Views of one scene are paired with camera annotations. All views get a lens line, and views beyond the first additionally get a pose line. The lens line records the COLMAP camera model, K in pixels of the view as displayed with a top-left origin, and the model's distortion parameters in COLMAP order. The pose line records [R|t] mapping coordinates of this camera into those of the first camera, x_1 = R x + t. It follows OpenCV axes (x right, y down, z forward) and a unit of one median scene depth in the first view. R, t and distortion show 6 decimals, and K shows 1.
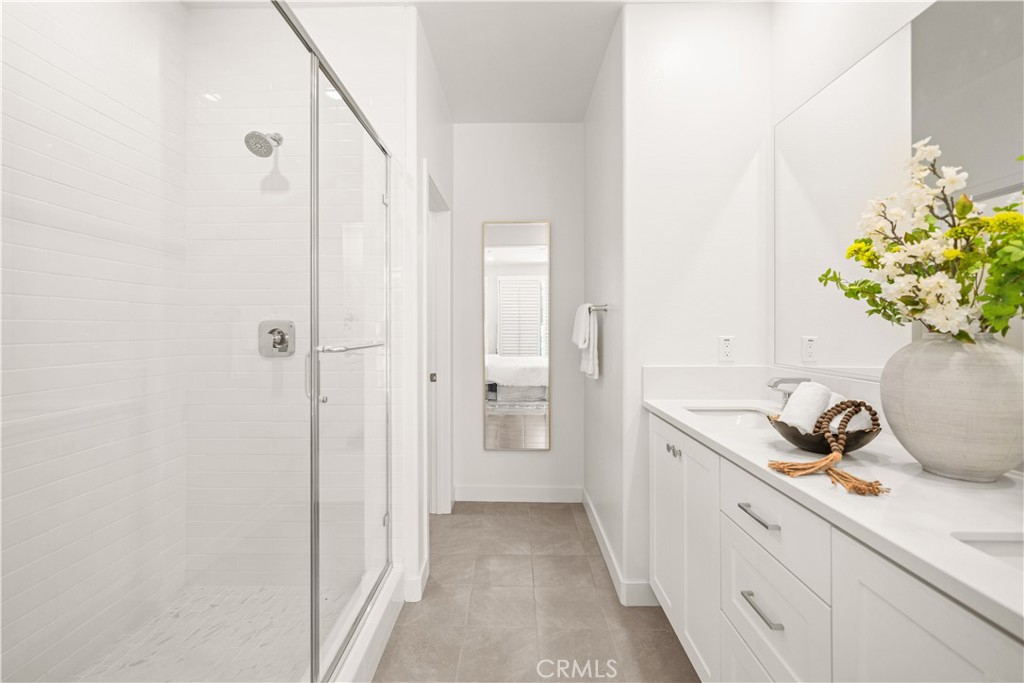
lens RADIAL K [[438.5, 0, 508.2], [0, 438.5, 334.4], [0, 0, 1]] dist [-0.000480, -0.000012]
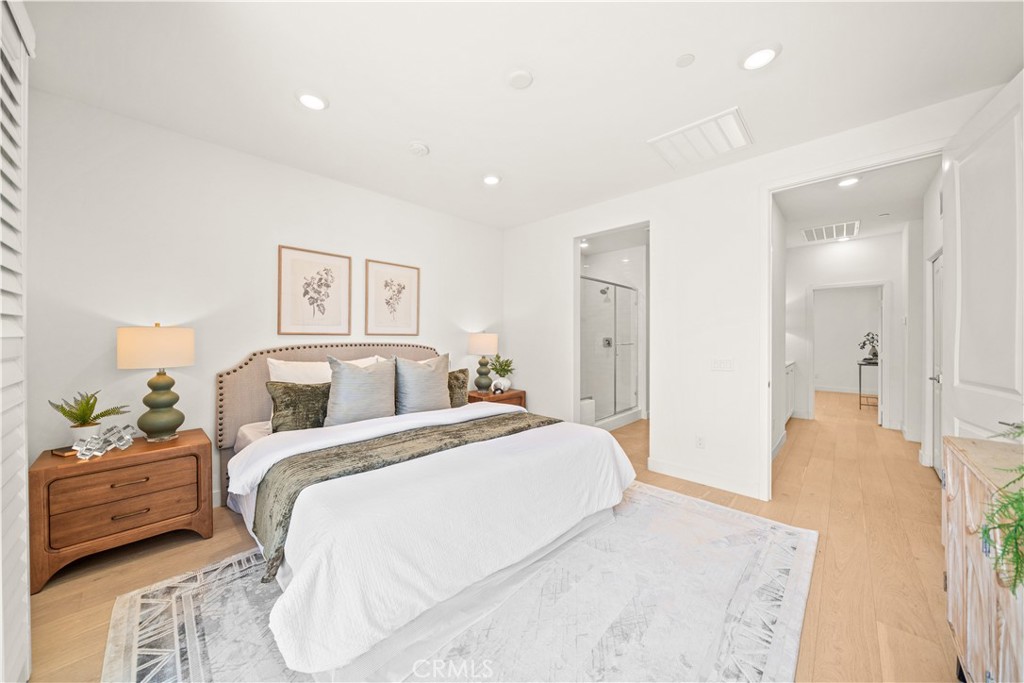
lens RADIAL K [[351.2, 0, 502.7], [0, 351.2, 342.1], [0, 0, 1]] dist [-0.001032, -0.000080]
pose [[0.724525, 0.003934, -0.689238, 0.876483], [-0.001934, 0.999991, 0.003675, -0.001984], [0.689246, -0.001330, 0.724526, -1.761919]]
